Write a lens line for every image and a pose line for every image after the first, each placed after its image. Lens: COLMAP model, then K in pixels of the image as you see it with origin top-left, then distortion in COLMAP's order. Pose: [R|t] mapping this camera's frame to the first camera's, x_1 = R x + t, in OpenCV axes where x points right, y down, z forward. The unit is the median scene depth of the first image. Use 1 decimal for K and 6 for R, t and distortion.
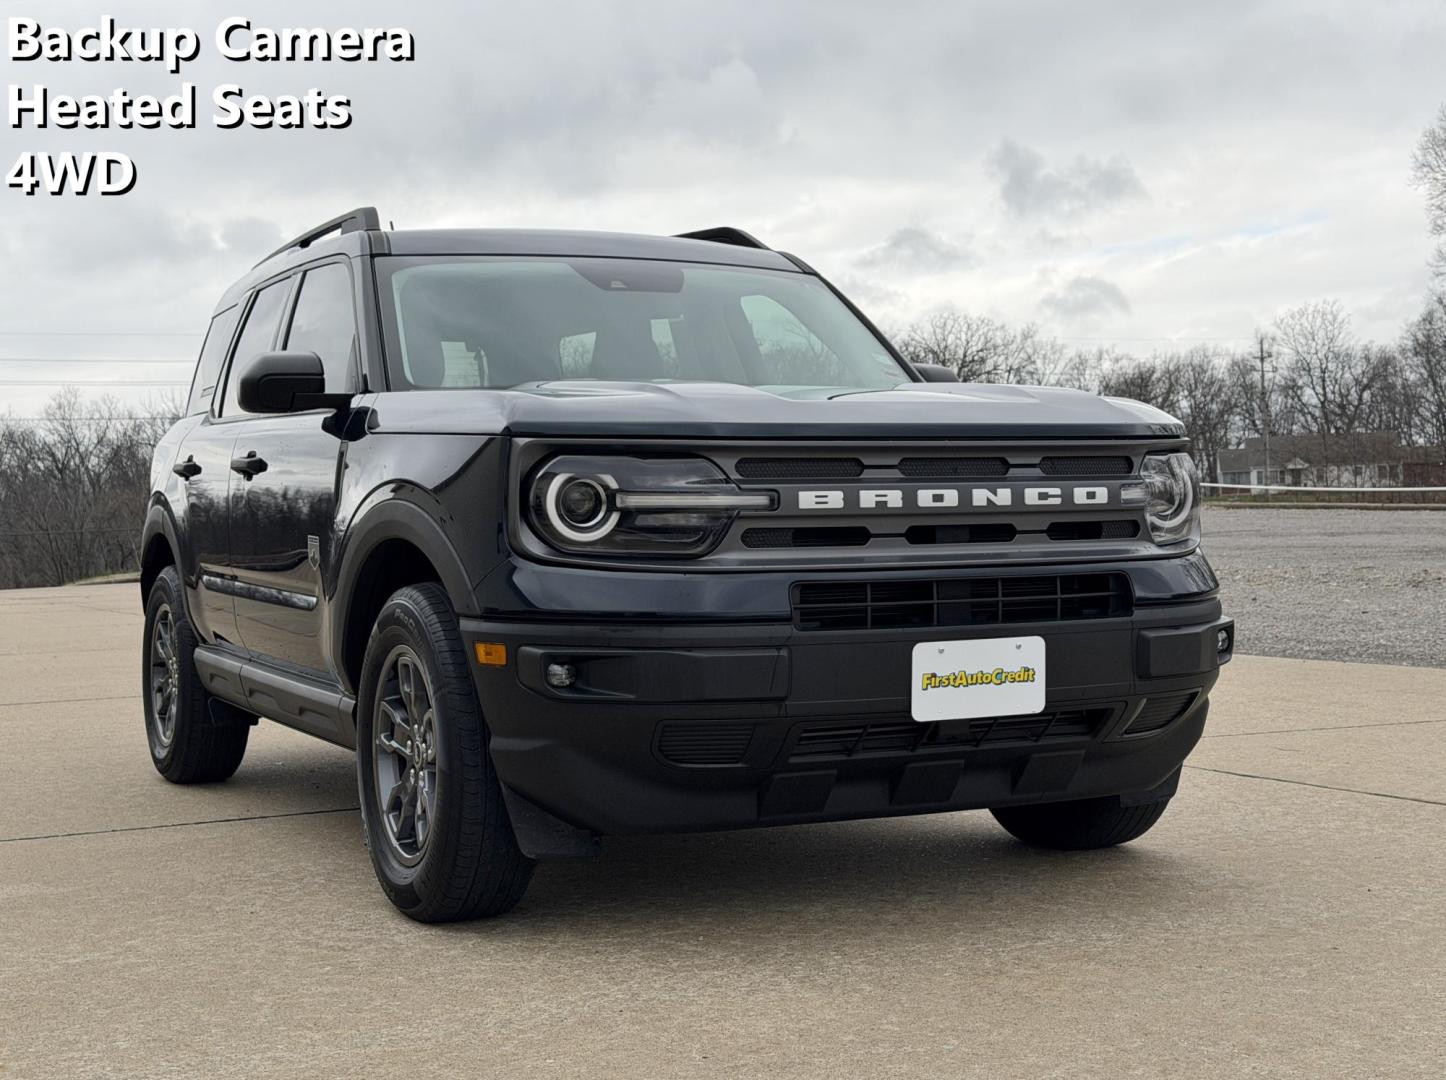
lens RADIAL K [[2032.4, 0, 723.0], [0, 2032.4, 540.0], [0, 0, 1]] dist [0.121914, -0.041037]
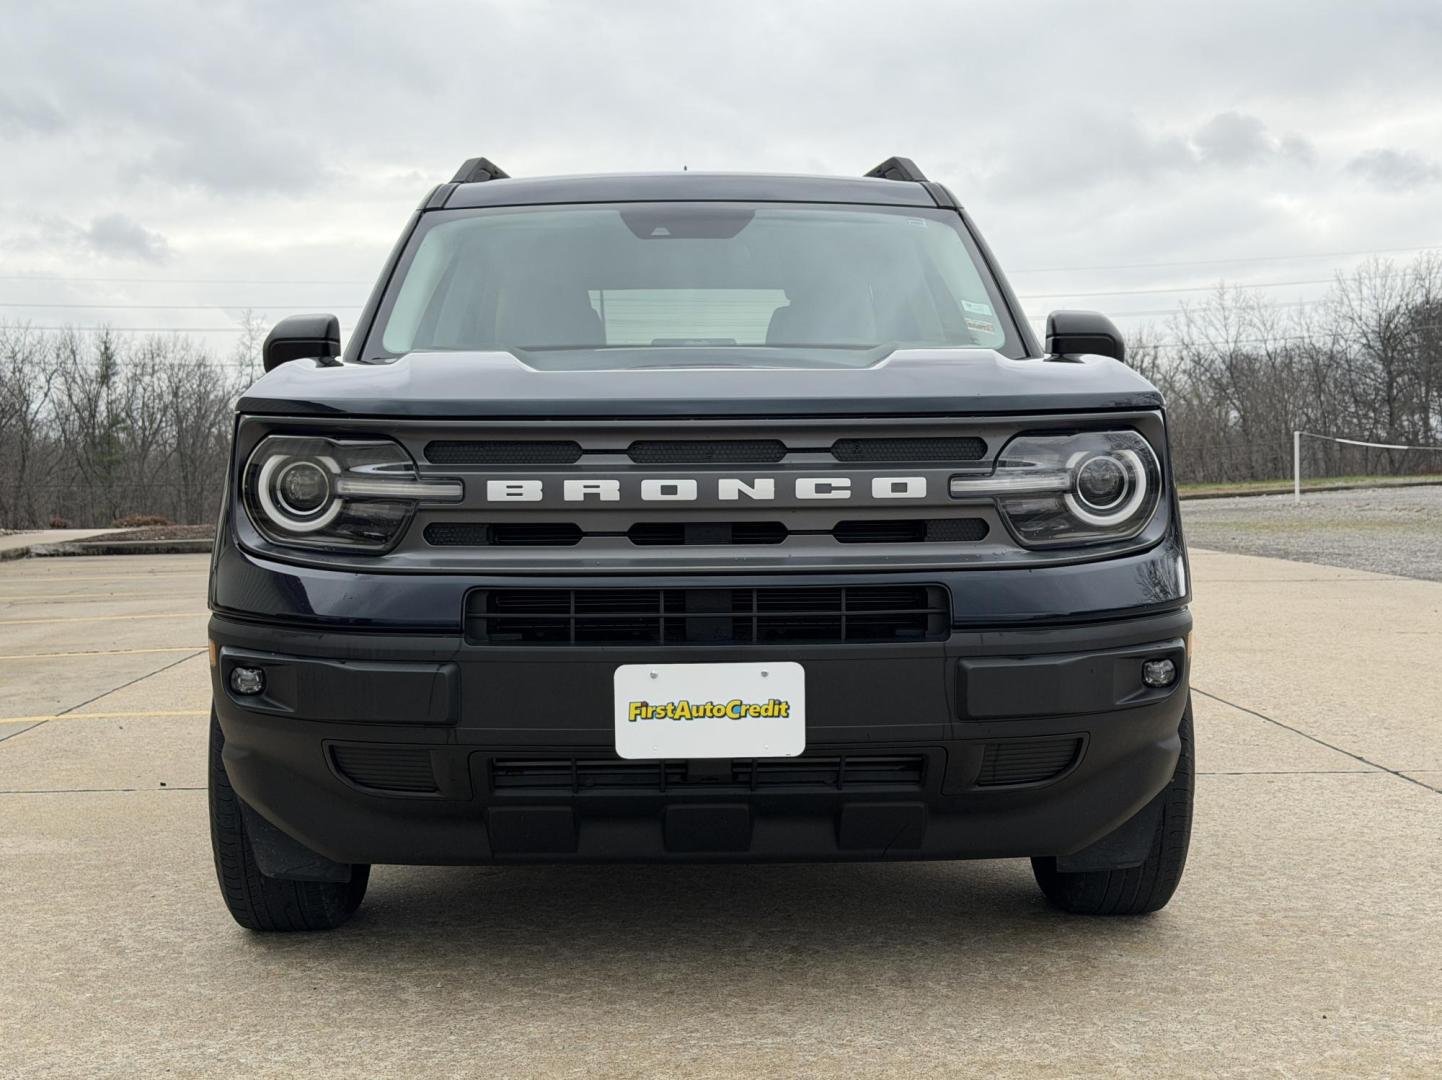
lens RADIAL K [[2026.8, 0, 721.0], [0, 2026.8, 540.0], [0, 0, 1]] dist [0.121914, -0.041037]
pose [[0.909674, 0.028535, -0.414343, 0.465459], [-0.014368, 0.999202, 0.037268, -0.031225], [0.415075, -0.027948, 0.909358, 0.259507]]
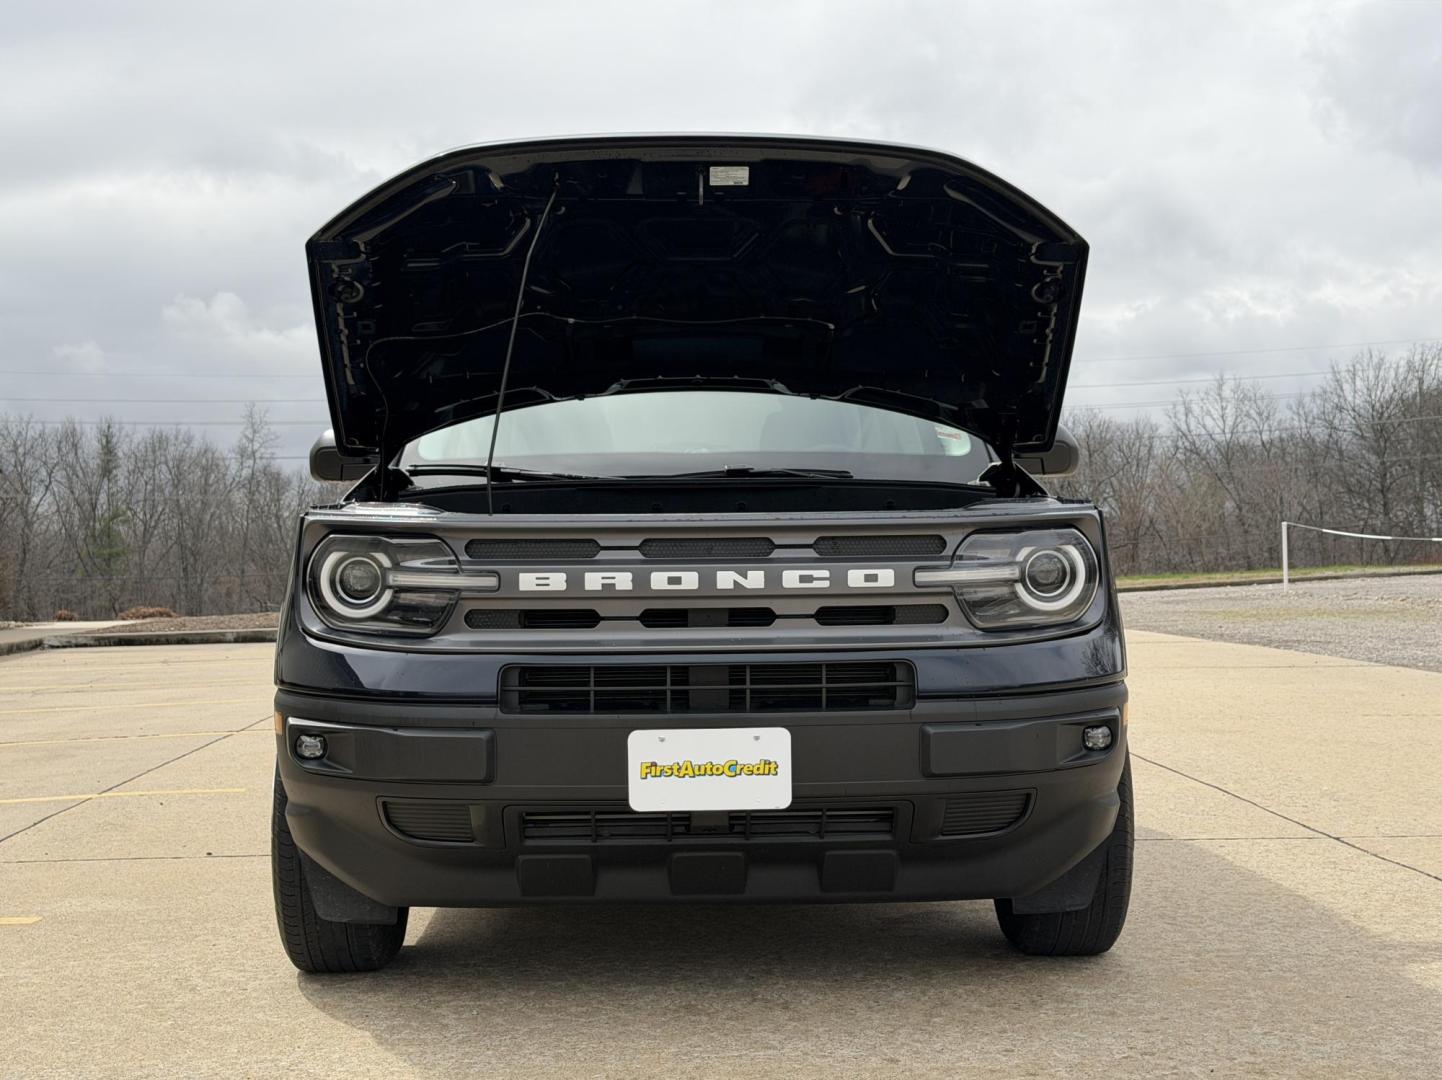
lens RADIAL K [[2026.8, 0, 721.0], [0, 2026.8, 540.0], [0, 0, 1]] dist [0.121914, -0.041037]
pose [[0.909879, 0.007722, -0.414802, 0.524729], [-0.011737, 0.999906, -0.007131, -0.033251], [0.414708, 0.011357, 0.909884, 0.131011]]
